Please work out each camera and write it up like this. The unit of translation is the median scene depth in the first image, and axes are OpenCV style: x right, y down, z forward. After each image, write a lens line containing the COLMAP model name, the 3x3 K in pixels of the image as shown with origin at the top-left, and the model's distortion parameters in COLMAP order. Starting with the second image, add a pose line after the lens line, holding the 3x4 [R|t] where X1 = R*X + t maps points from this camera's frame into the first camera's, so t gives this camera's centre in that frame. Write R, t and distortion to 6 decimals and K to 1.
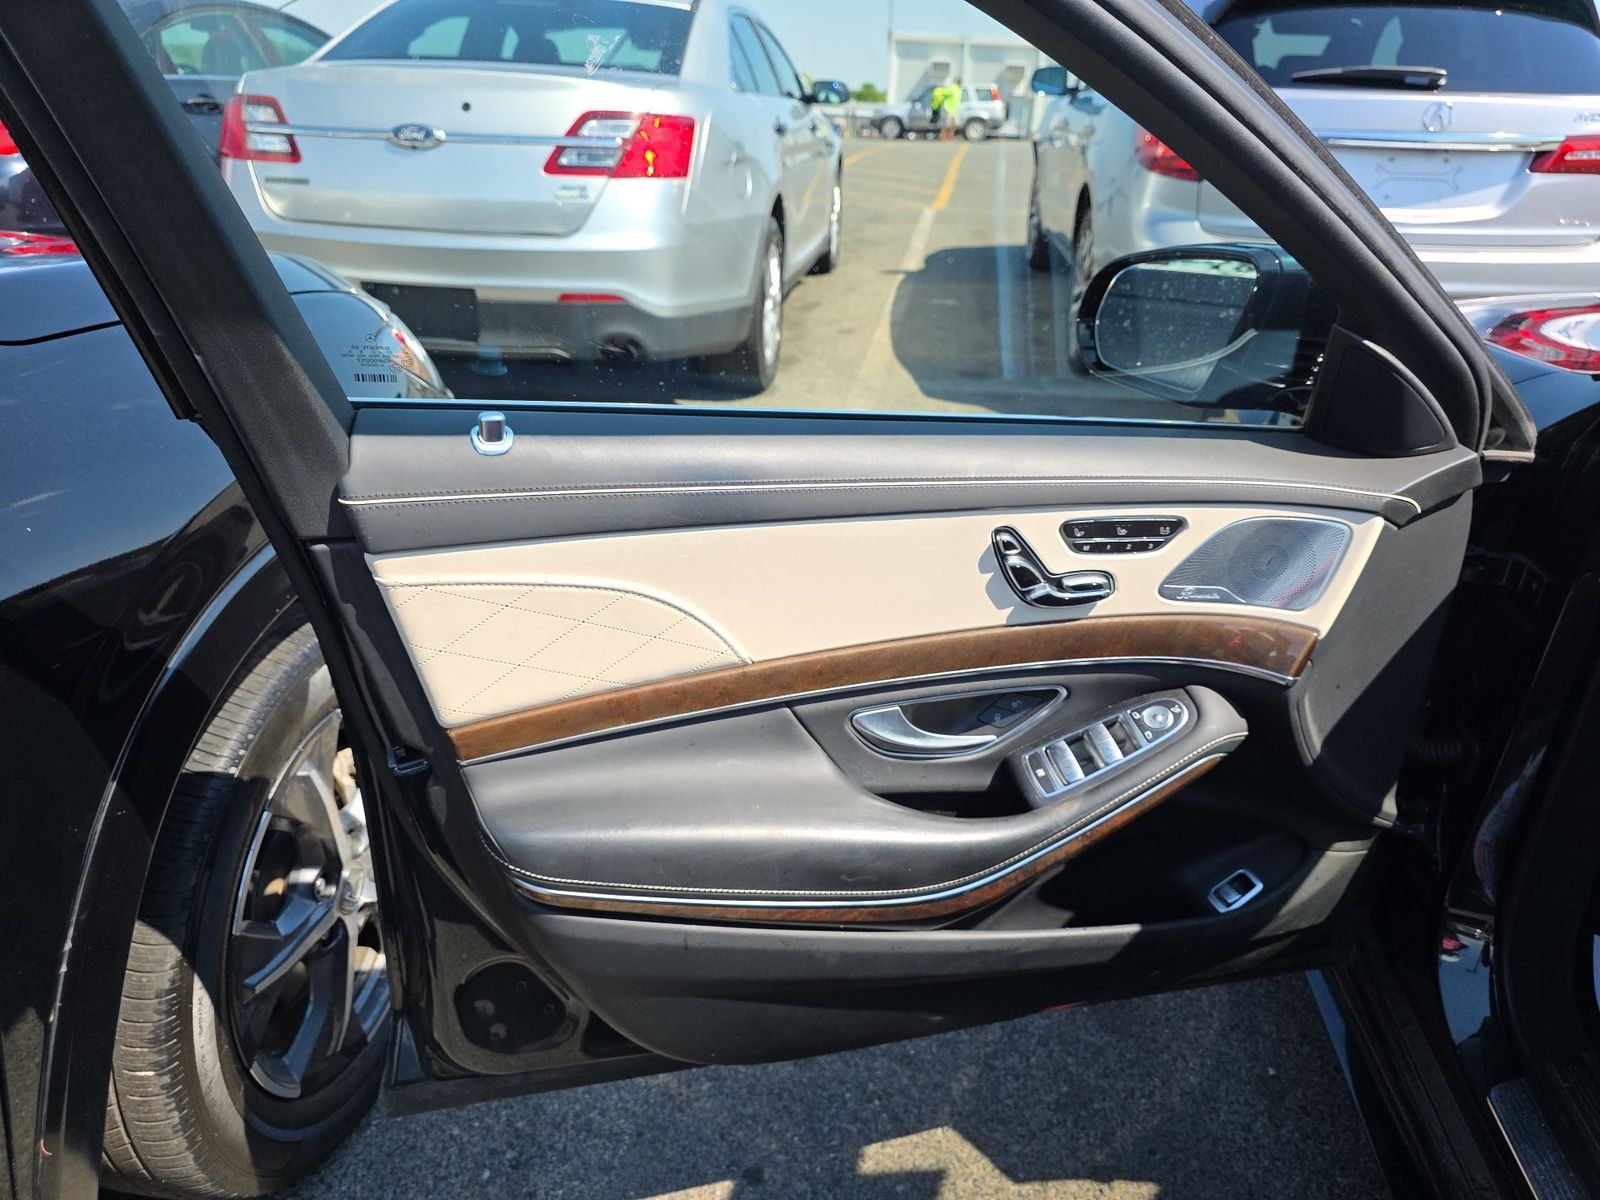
lens RADIAL K [[1101.6, 0, 798.4], [0, 1101.6, 606.3], [0, 0, 1]] dist [0.006076, -0.007728]
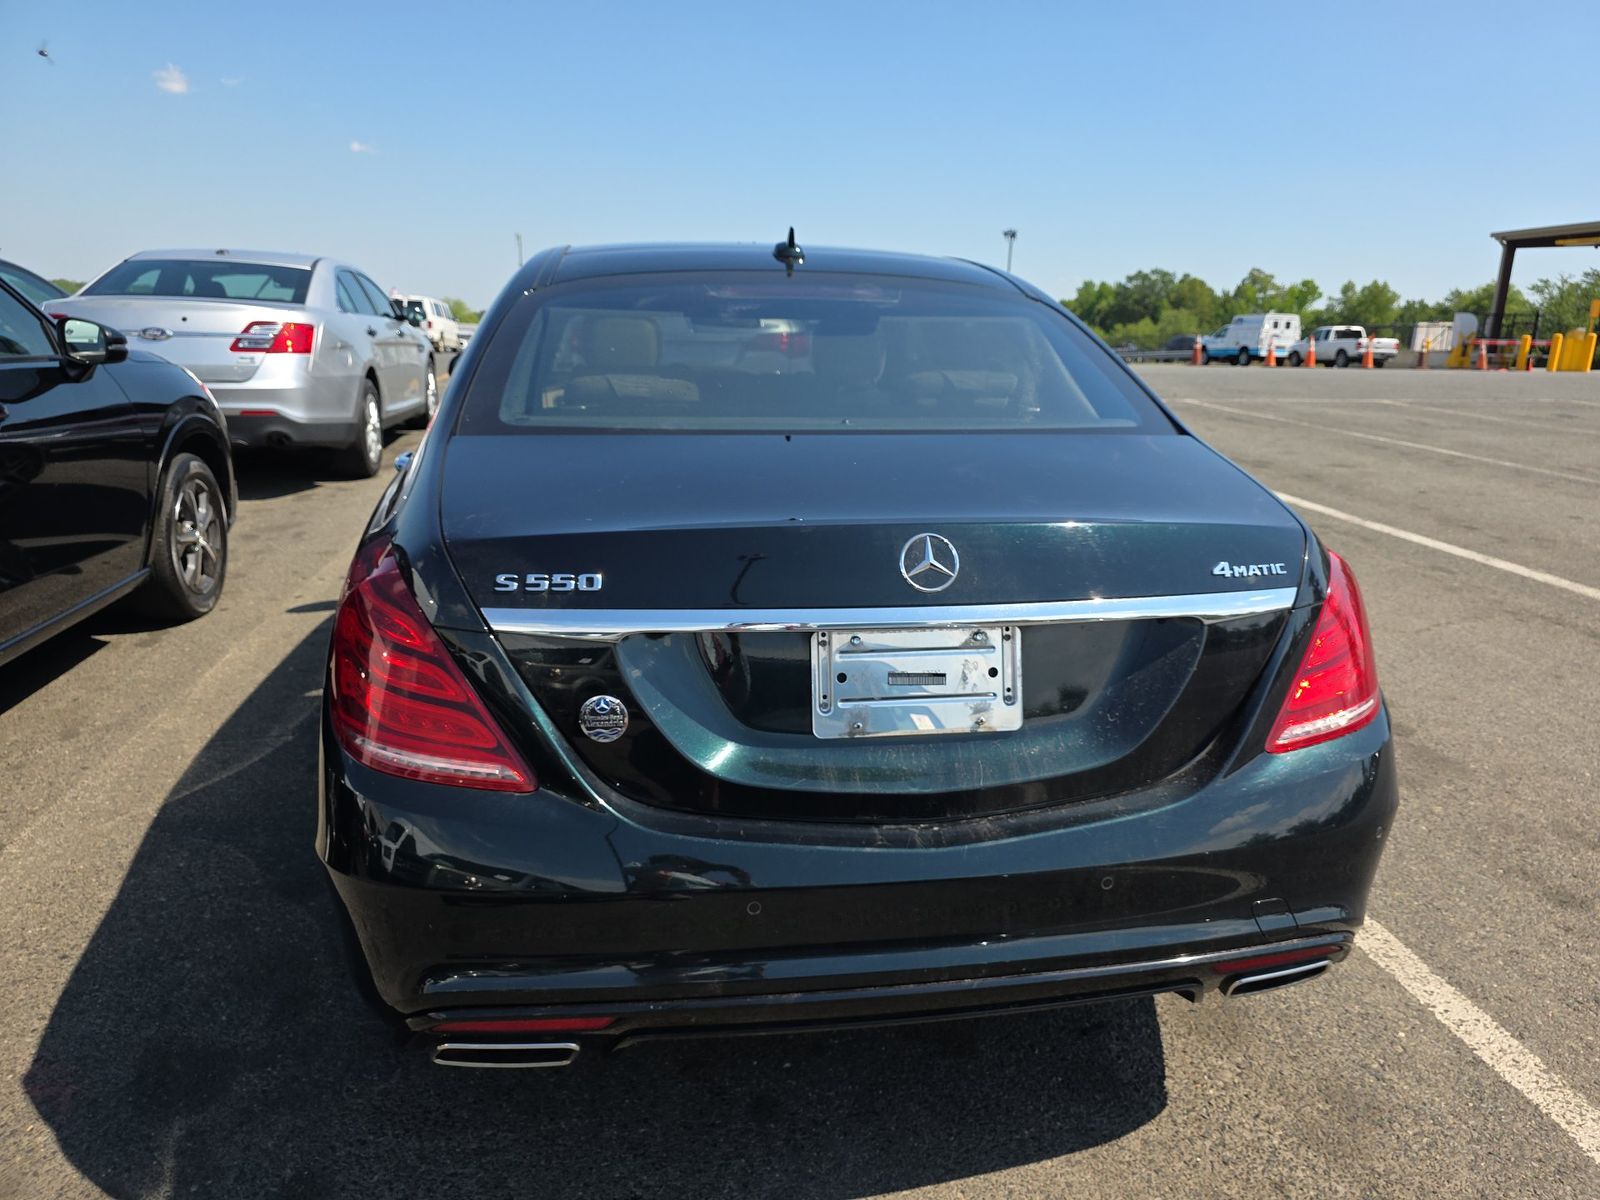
lens RADIAL K [[1101.6, 0, 806.5], [0, 1101.6, 597.3], [0, 0, 1]] dist [0.006076, -0.007728]
pose [[0.954832, -0.078608, 0.286560, 0.123784], [0.130670, 0.977202, -0.167337, 0.409376], [-0.266873, 0.197224, 0.943335, -0.852097]]
